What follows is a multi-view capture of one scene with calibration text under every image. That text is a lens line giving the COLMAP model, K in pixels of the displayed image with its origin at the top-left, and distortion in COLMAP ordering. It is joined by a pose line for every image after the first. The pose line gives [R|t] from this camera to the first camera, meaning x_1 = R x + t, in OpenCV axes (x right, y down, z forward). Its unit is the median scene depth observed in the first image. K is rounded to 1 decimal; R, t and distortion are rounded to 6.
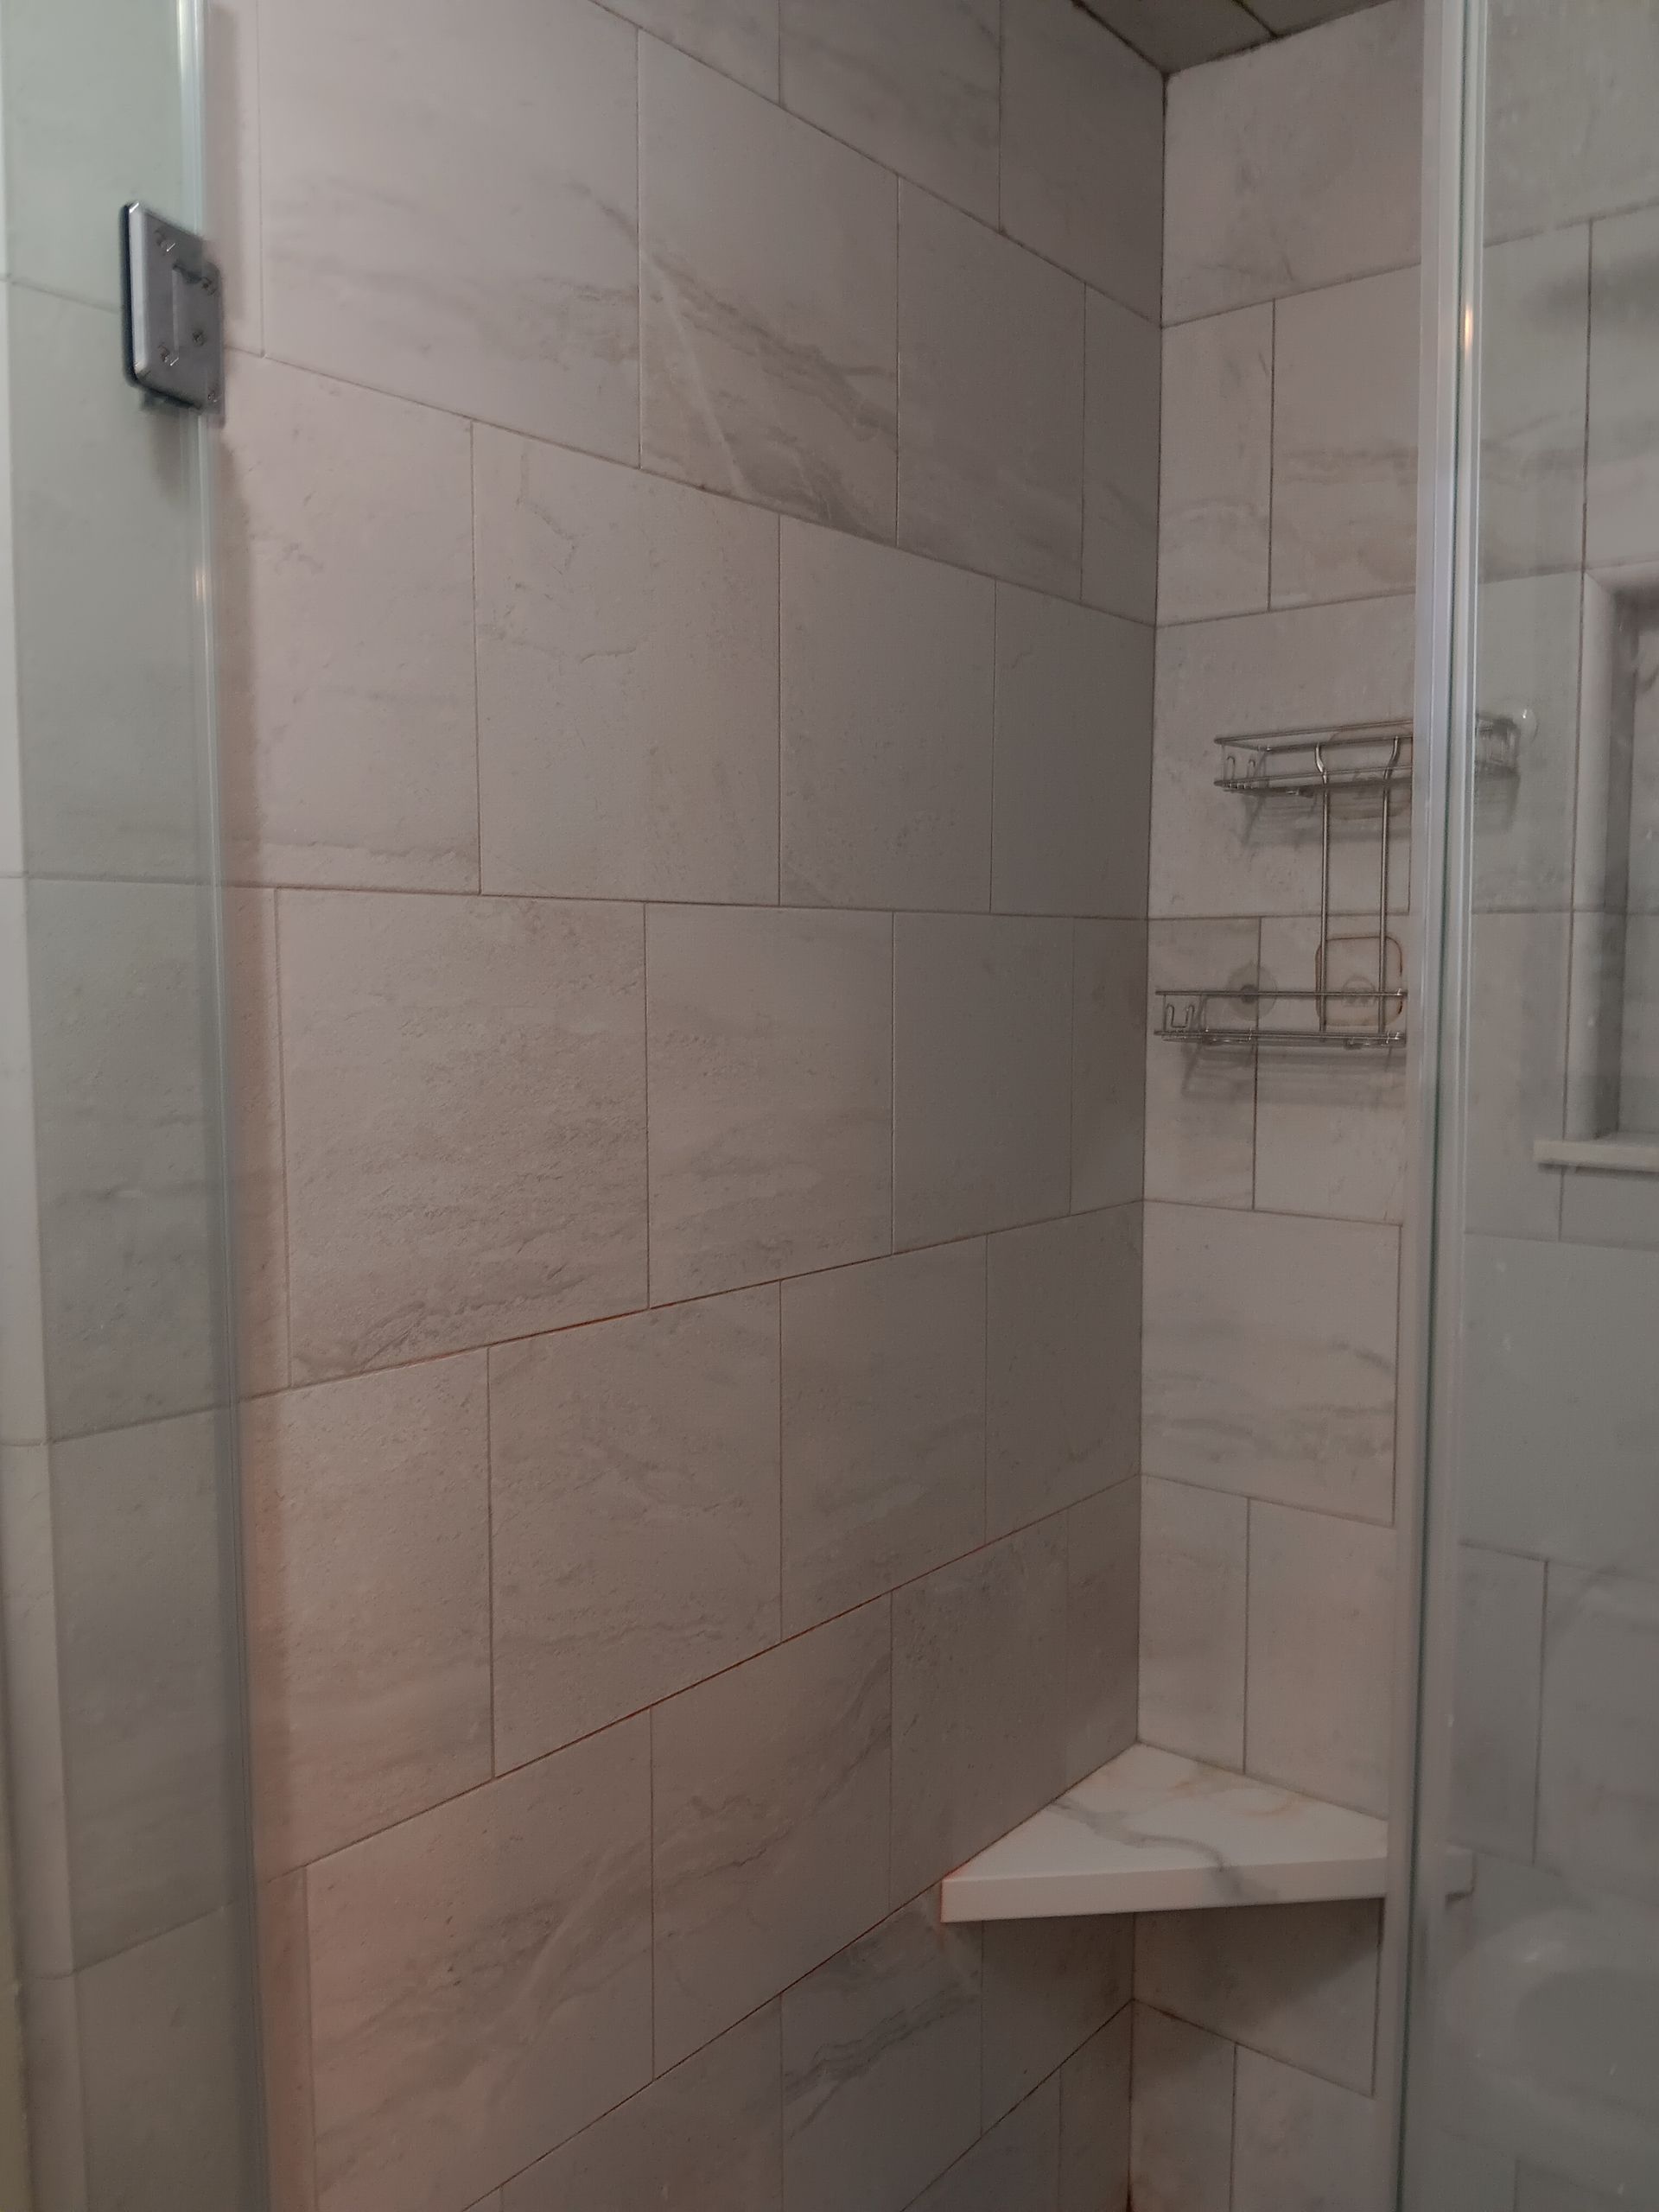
lens RADIAL K [[1743.4, 0, 829.5], [0, 1743.4, 1106.0], [0, 0, 1]] dist [0.064674, -0.221157]
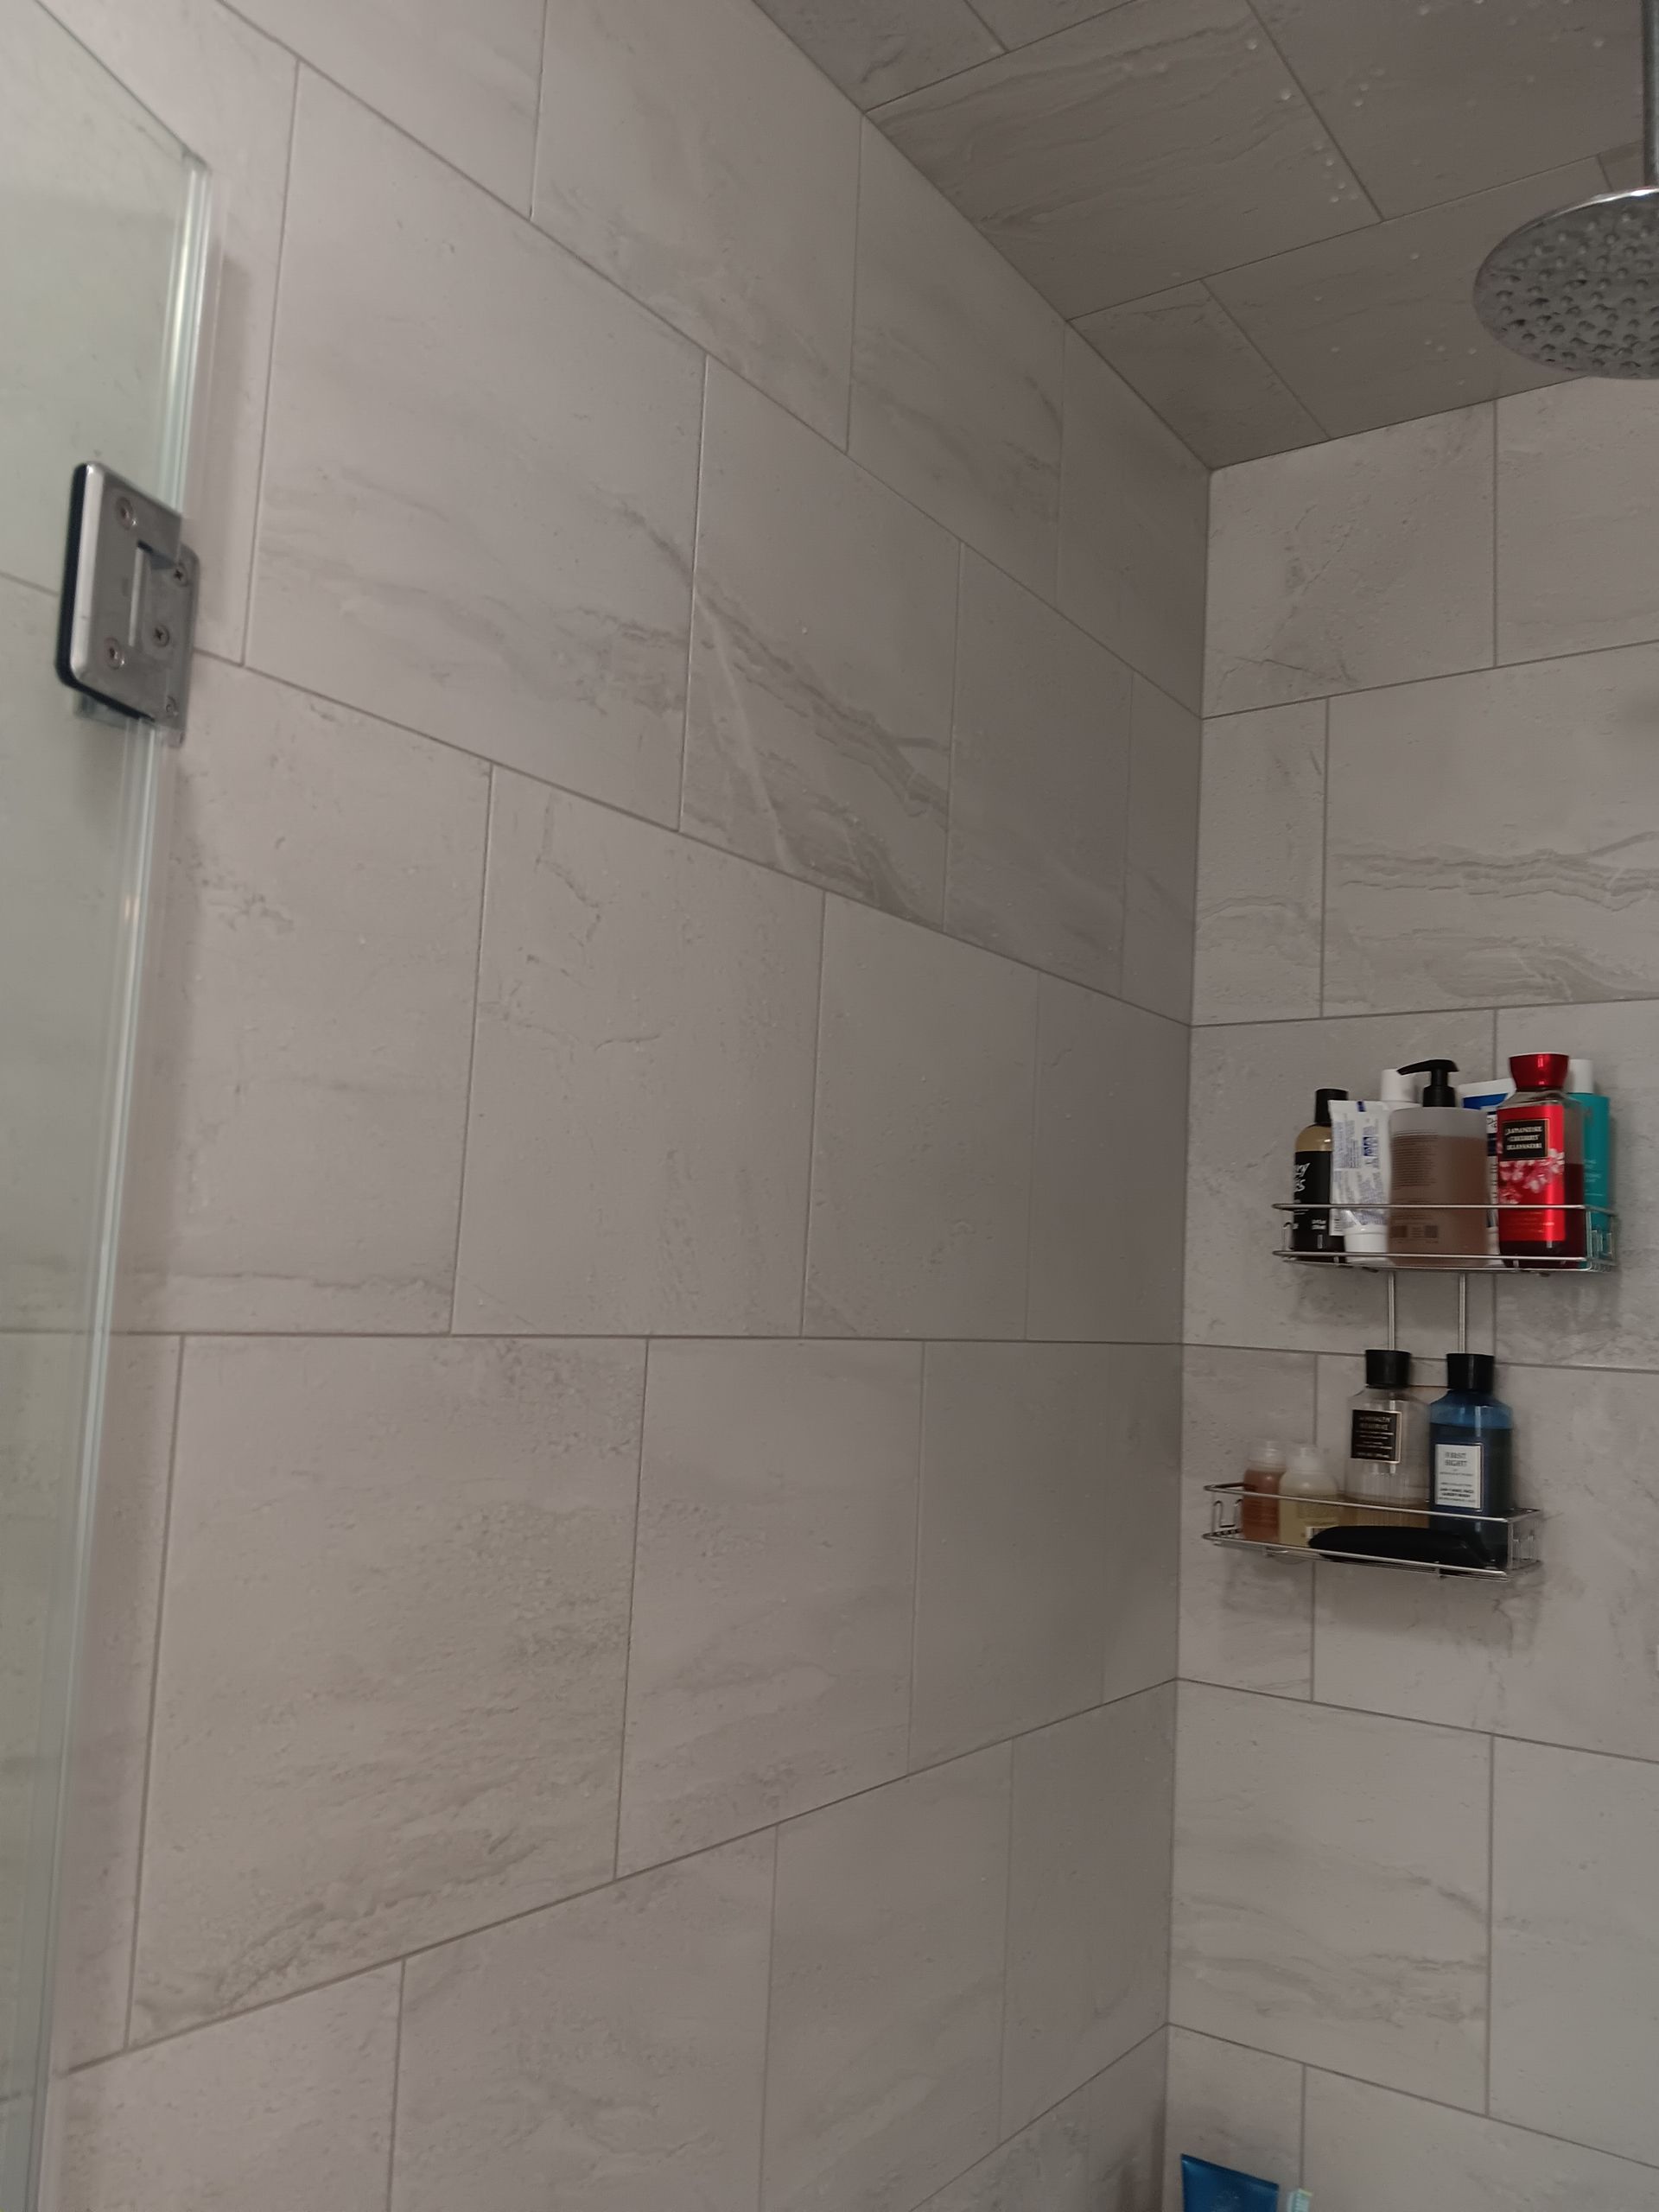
lens RADIAL K [[1708.8, 0, 829.5], [0, 1708.8, 1106.0], [0, 0, 1]] dist [0.094355, -0.226890]
pose [[0.997278, 0.057022, 0.046750, -0.064729], [-0.047031, 0.980207, -0.192306, -0.073708], [-0.056790, 0.189584, 0.980221, 0.196963]]
